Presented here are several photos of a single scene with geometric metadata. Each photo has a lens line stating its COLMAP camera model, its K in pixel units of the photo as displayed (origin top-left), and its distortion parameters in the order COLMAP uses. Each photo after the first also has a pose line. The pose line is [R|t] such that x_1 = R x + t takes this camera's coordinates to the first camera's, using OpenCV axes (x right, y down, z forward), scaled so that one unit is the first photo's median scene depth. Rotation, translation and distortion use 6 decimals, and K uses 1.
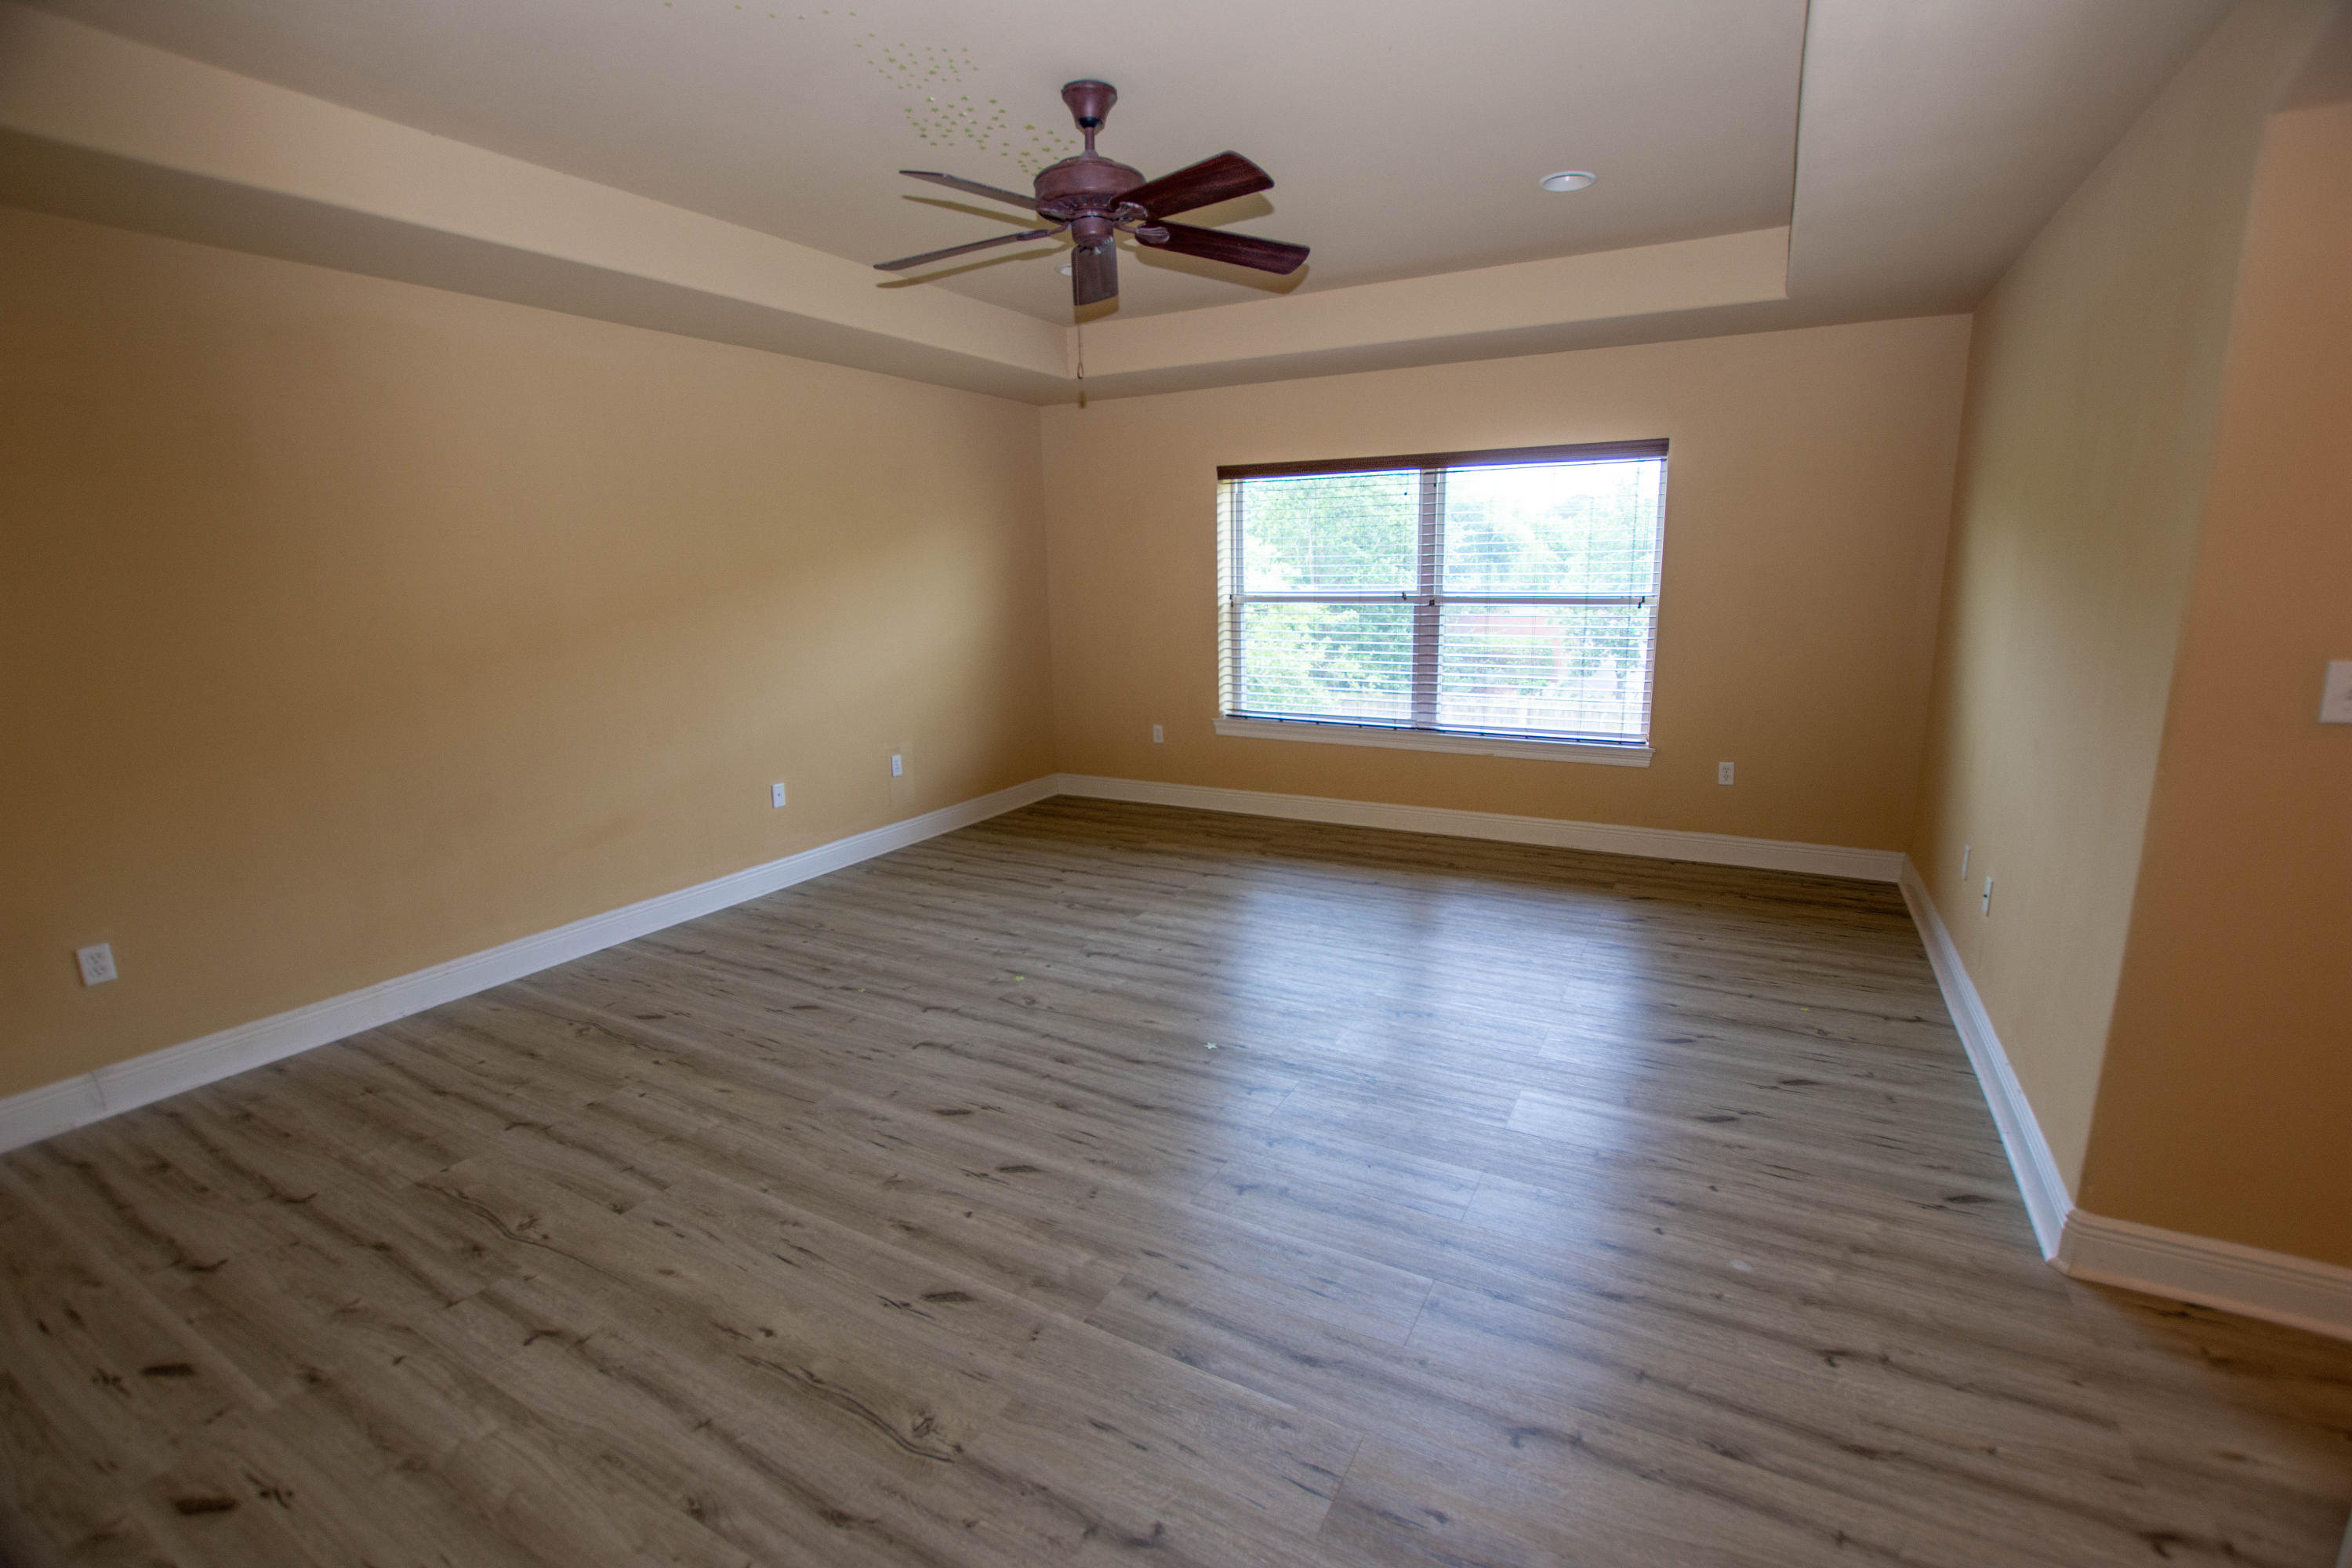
lens RADIAL K [[1030.0, 0, 1187.7], [0, 1030.0, 785.1], [0, 0, 1]] dist [-0.034161, 0.004277]
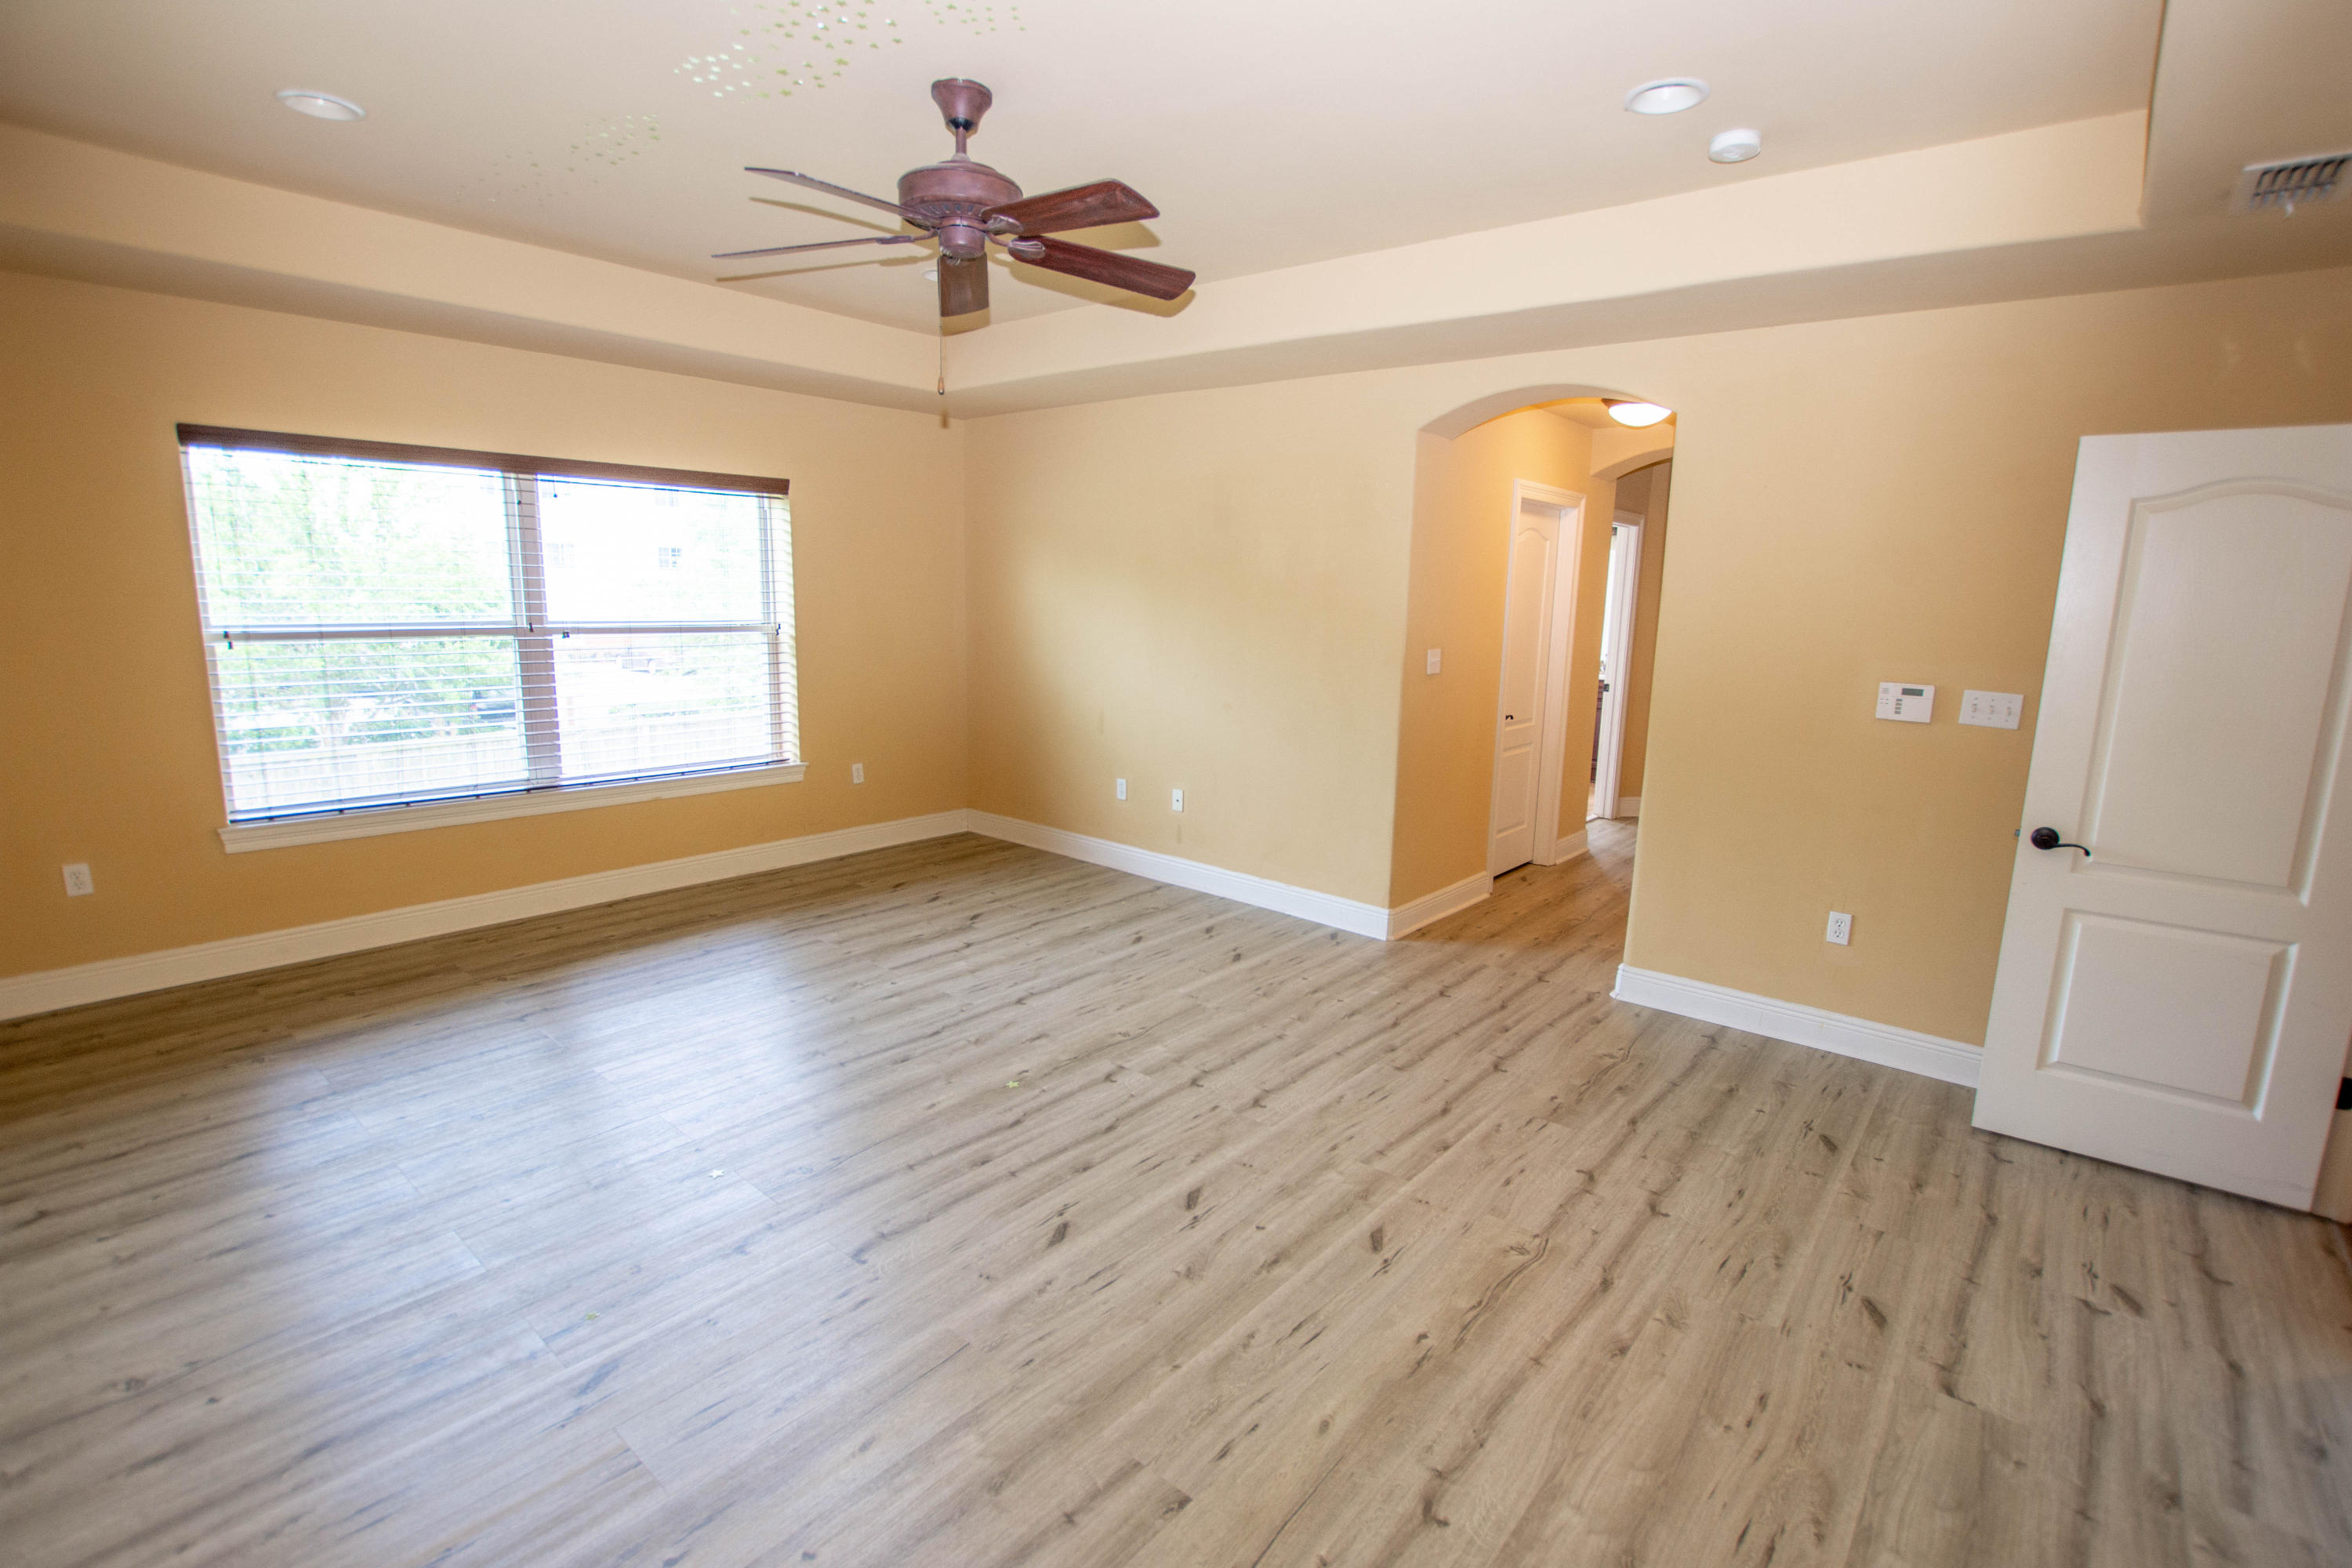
lens RADIAL K [[1097.4, 0, 1176.0], [0, 1097.4, 784.0], [0, 0, 1]] dist [-0.027299, 0.000515]
pose [[0.194571, -0.151519, 0.969115, -0.958590], [0.175409, 0.977446, 0.117604, -0.130078], [-0.965077, 0.147109, 0.216761, 0.597922]]
